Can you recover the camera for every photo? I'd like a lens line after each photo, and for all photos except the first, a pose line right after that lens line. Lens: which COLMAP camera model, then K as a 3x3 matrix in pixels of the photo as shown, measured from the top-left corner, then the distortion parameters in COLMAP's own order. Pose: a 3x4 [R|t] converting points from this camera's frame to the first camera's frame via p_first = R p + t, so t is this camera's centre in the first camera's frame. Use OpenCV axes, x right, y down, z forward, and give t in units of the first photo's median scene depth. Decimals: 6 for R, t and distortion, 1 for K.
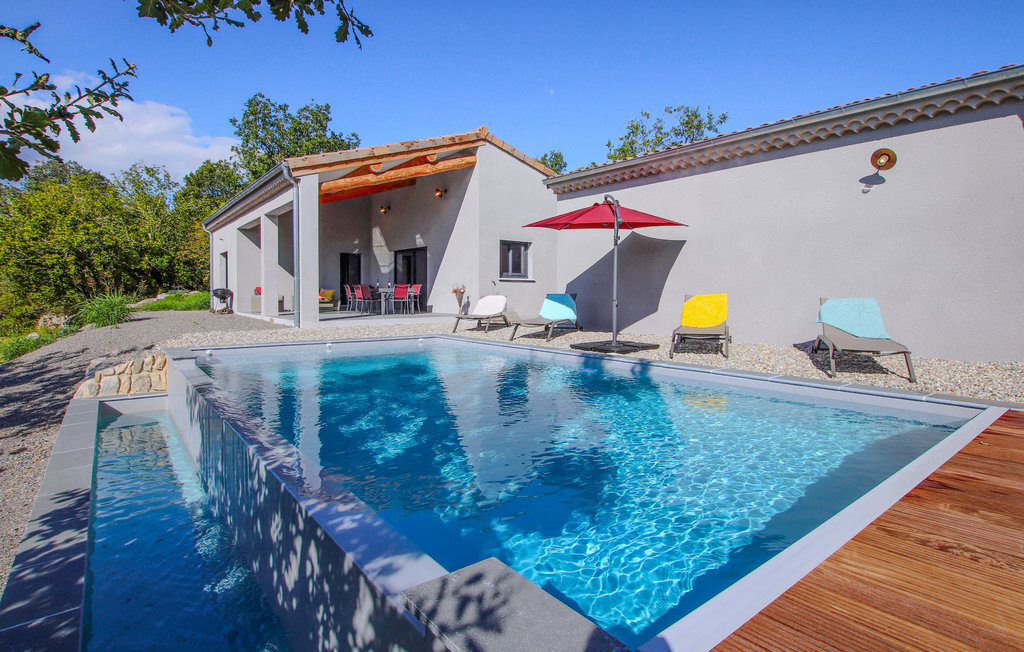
lens RADIAL K [[502.8, 0, 512.0], [0, 502.8, 326.0], [0, 0, 1]] dist [0.000337, -0.000083]
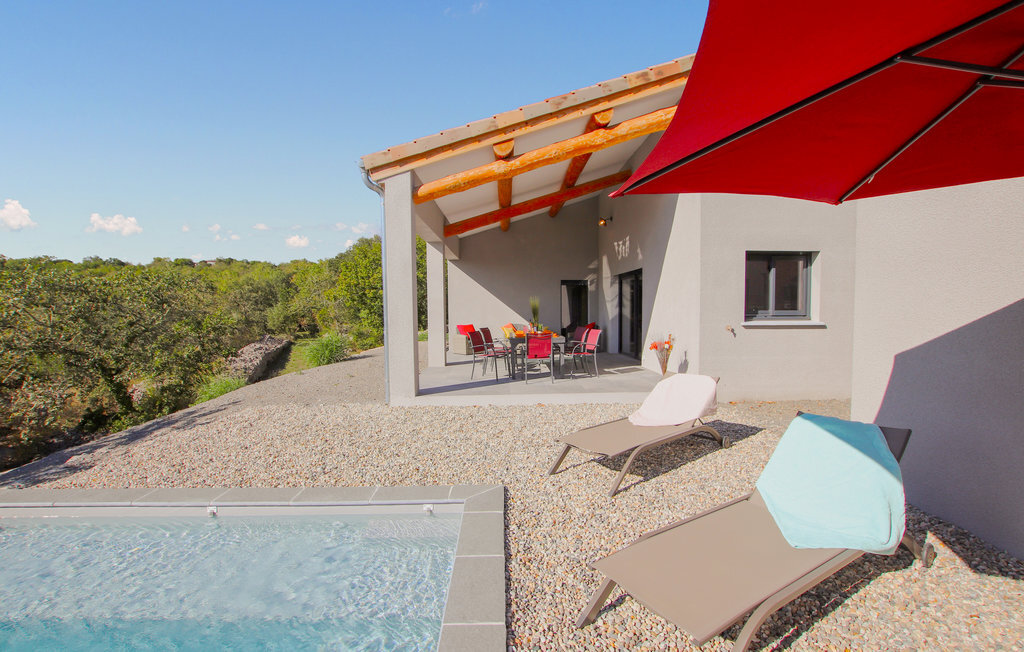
lens RADIAL K [[484.2, 0, 503.6], [0, 484.2, 339.6], [0, 0, 1]] dist [-0.038427, 0.000088]
pose [[0.824399, 0.023948, -0.565502, 0.051626], [-0.025778, 0.999656, 0.004753, -0.071956], [0.565422, 0.010659, 0.824733, 0.430925]]
